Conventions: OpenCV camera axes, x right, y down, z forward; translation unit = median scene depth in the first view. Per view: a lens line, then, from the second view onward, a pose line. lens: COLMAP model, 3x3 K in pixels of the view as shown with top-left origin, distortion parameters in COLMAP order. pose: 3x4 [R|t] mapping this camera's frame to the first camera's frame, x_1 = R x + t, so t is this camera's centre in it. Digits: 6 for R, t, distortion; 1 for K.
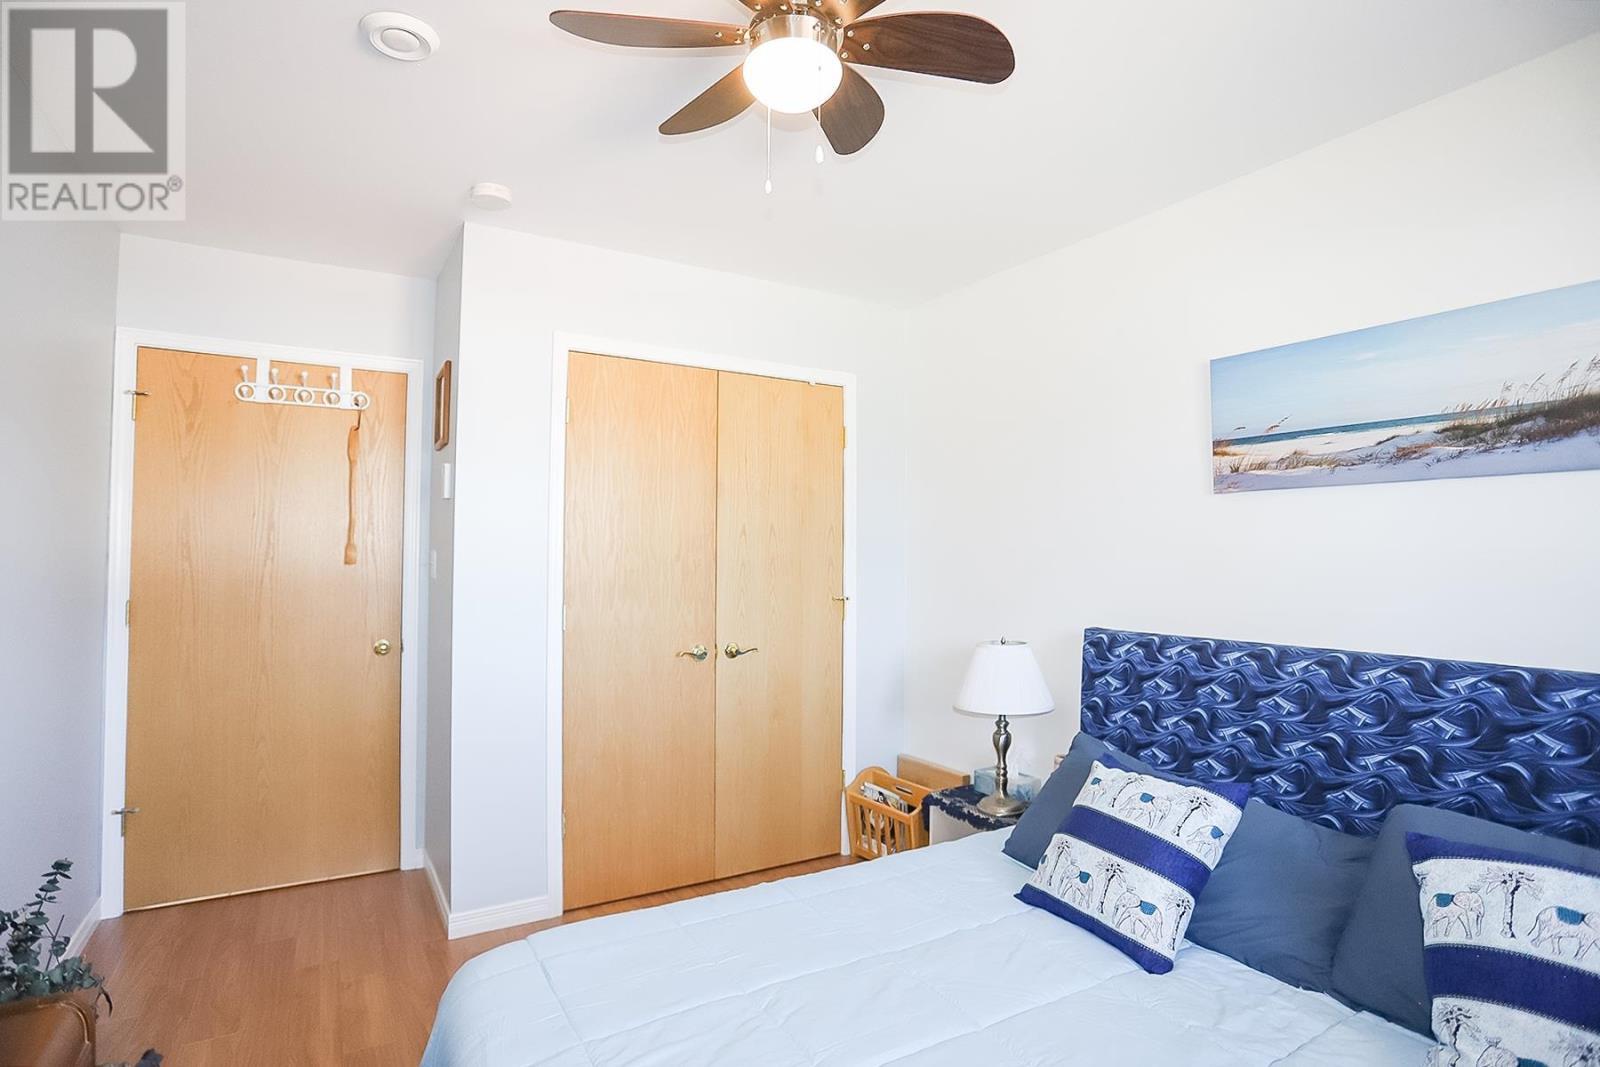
lens RADIAL K [[839.3, 0, 800.0], [0, 839.3, 533.5], [0, 0, 1]] dist [-0.003877, 0.000604]
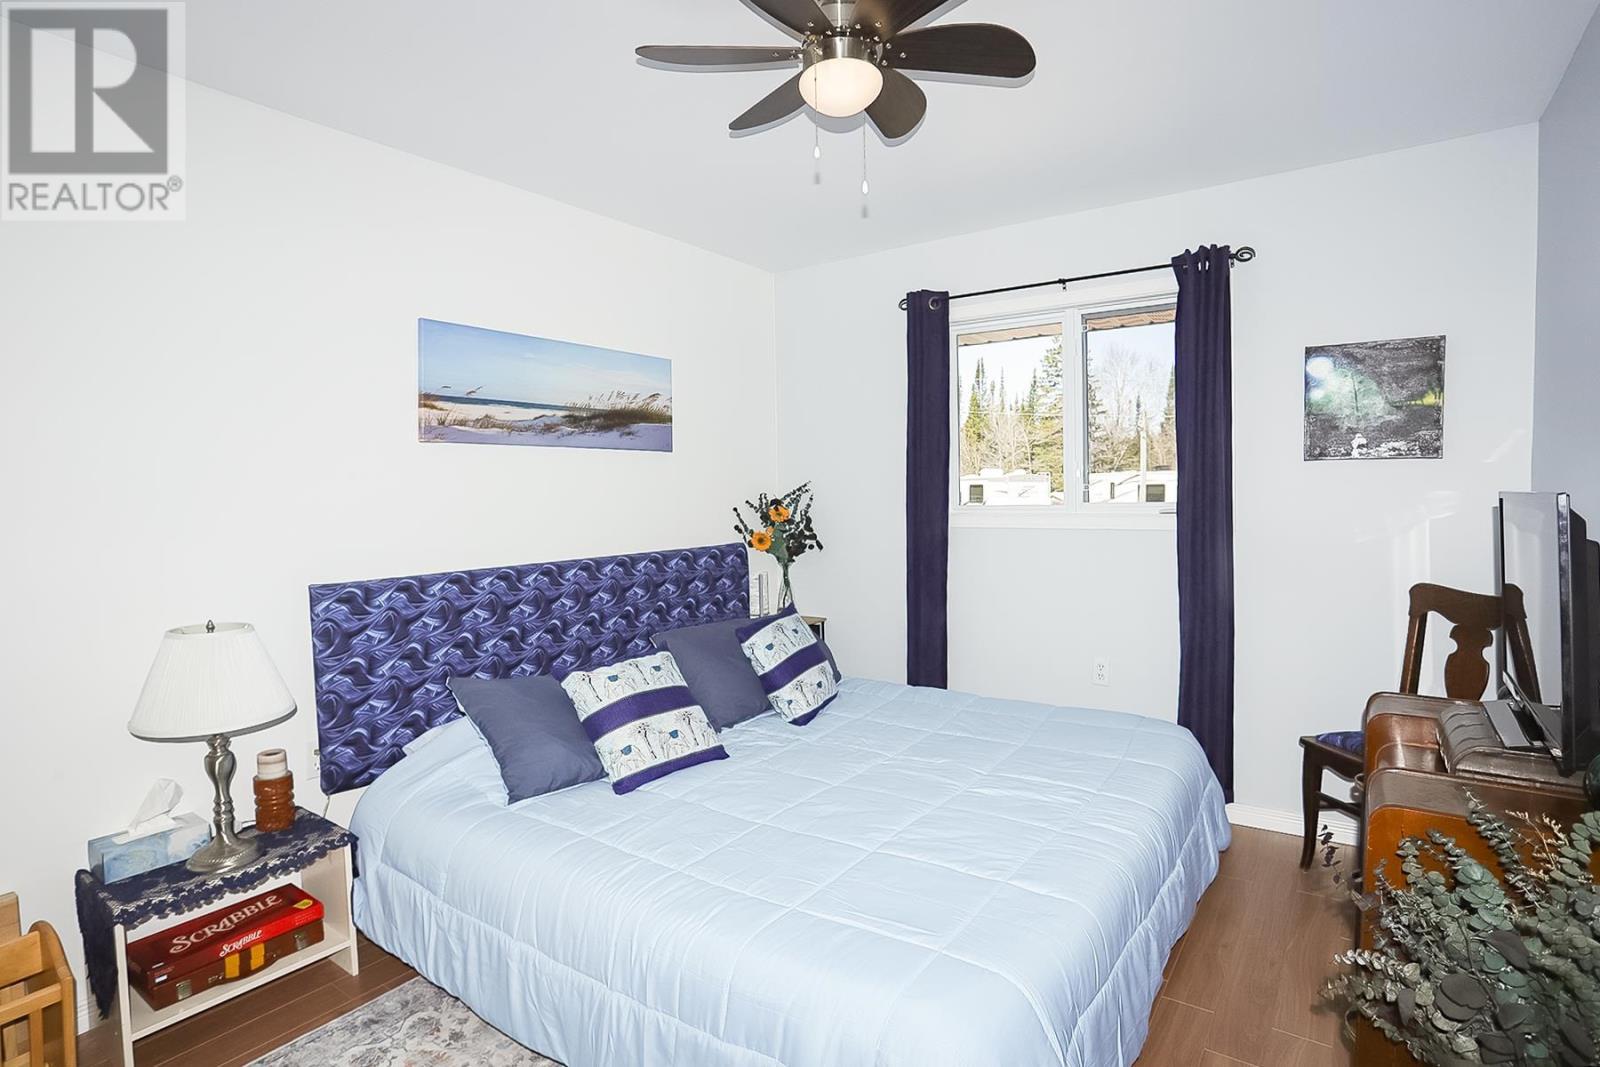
lens RADIAL K [[839.3, 0, 800.0], [0, 839.3, 533.5], [0, 0, 1]] dist [-0.003877, 0.000604]
pose [[-0.392830, -0.046004, 0.918460, -0.762644], [-0.007846, 0.998879, 0.046677, 0.017889], [-0.919578, 0.011130, -0.392751, 1.058488]]
